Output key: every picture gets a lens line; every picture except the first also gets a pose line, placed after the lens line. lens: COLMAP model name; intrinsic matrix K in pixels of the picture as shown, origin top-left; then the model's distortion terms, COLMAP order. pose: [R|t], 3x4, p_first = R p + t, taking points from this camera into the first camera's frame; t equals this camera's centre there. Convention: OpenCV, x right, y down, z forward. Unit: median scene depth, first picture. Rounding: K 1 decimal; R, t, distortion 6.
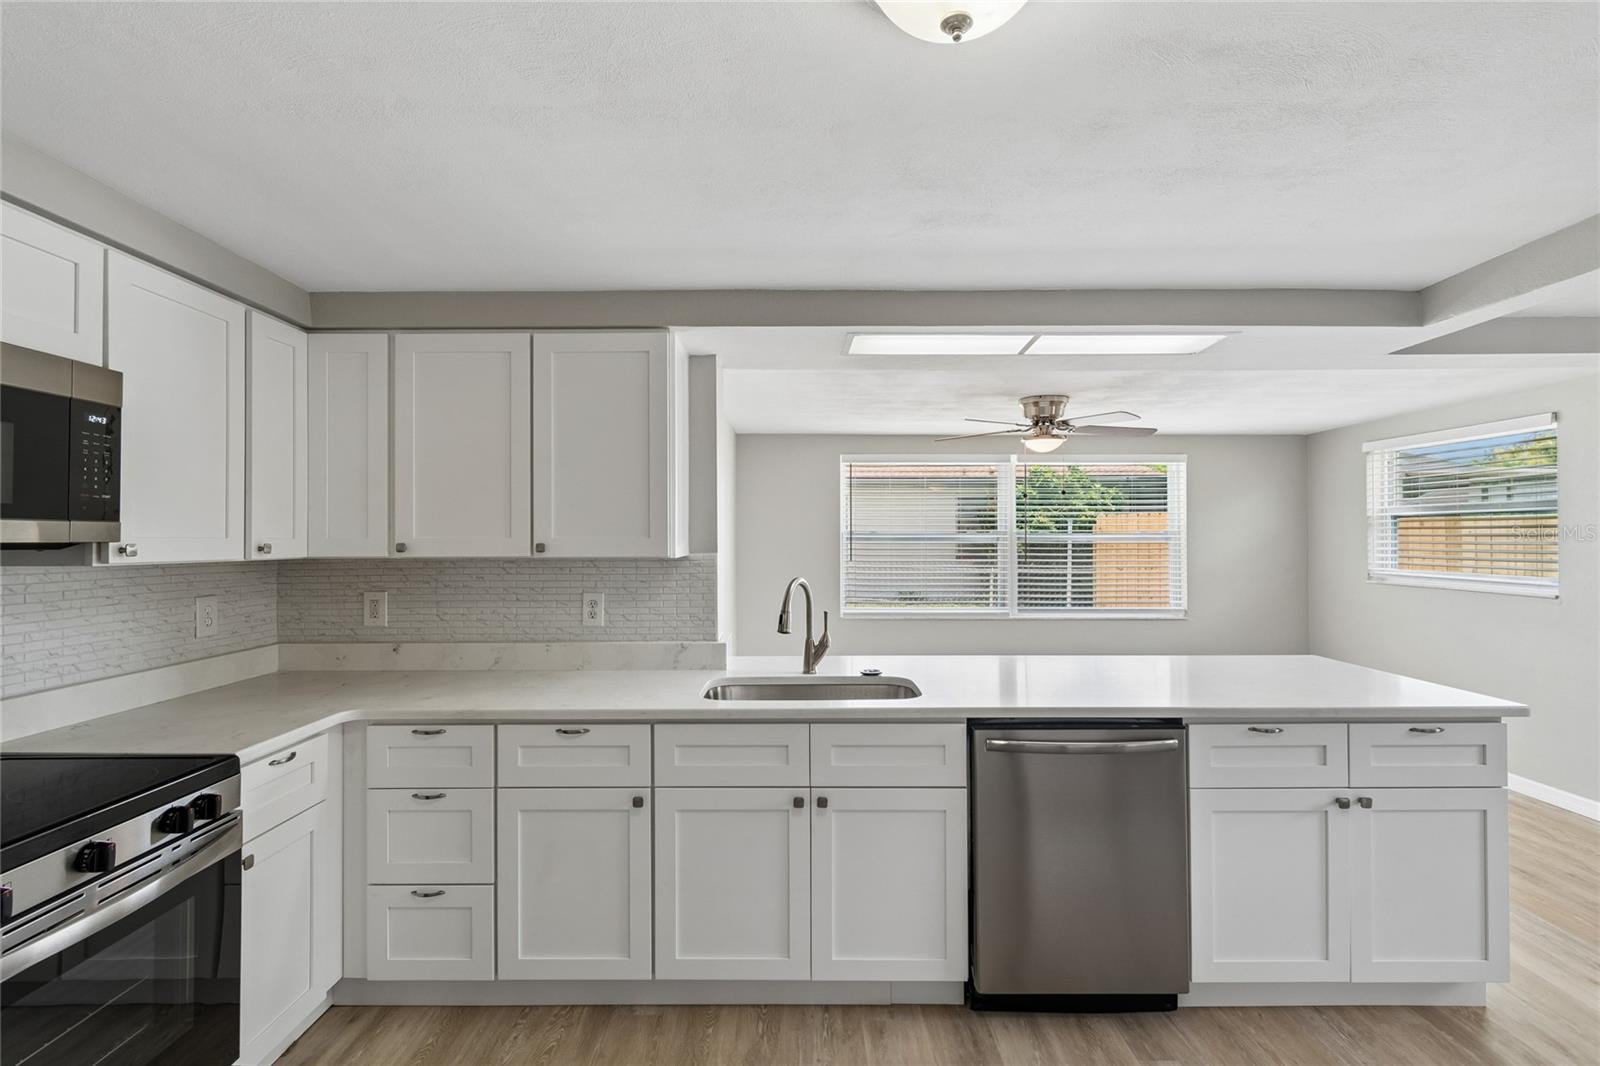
lens RADIAL K [[754.2, 0, 794.6], [0, 754.2, 528.1], [0, 0, 1]] dist [0.003280, 0.000014]
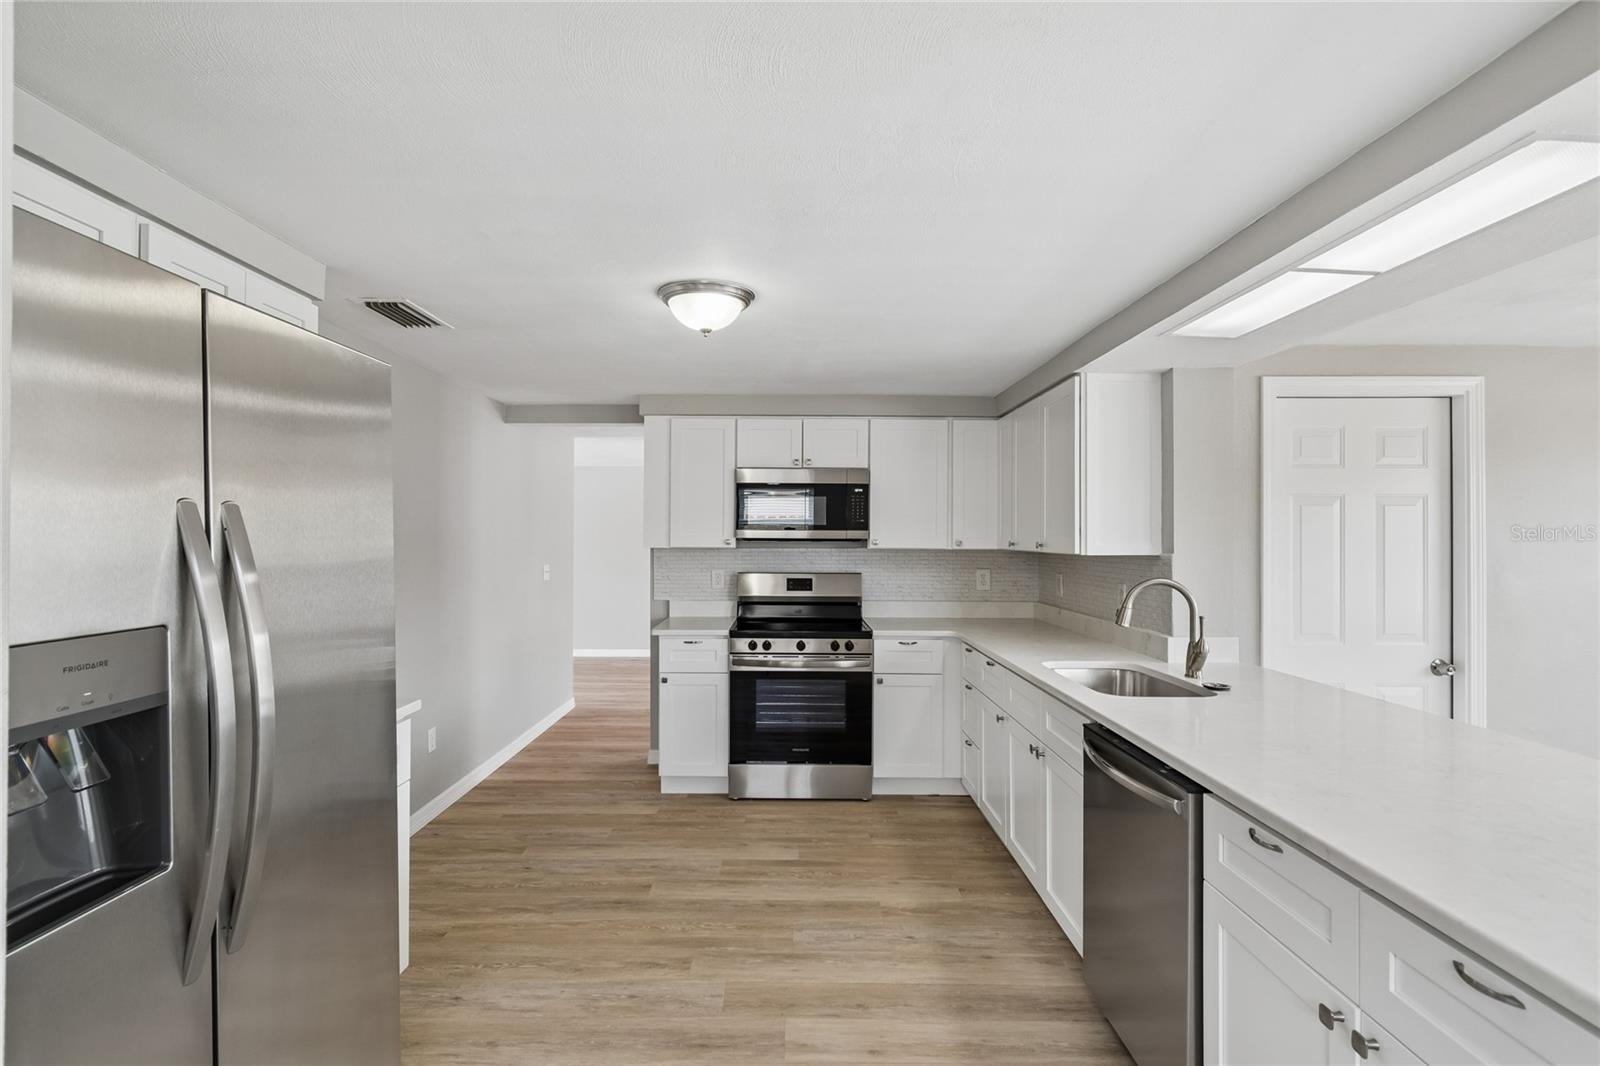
lens RADIAL K [[754.2, 0, 793.0], [0, 754.2, 538.0], [0, 0, 1]] dist [0.003280, 0.000014]
pose [[0.017595, 0.004863, -0.999833, 1.273805], [0.009468, 0.999943, 0.005030, 0.000497], [0.999800, -0.009555, 0.017548, 0.592202]]
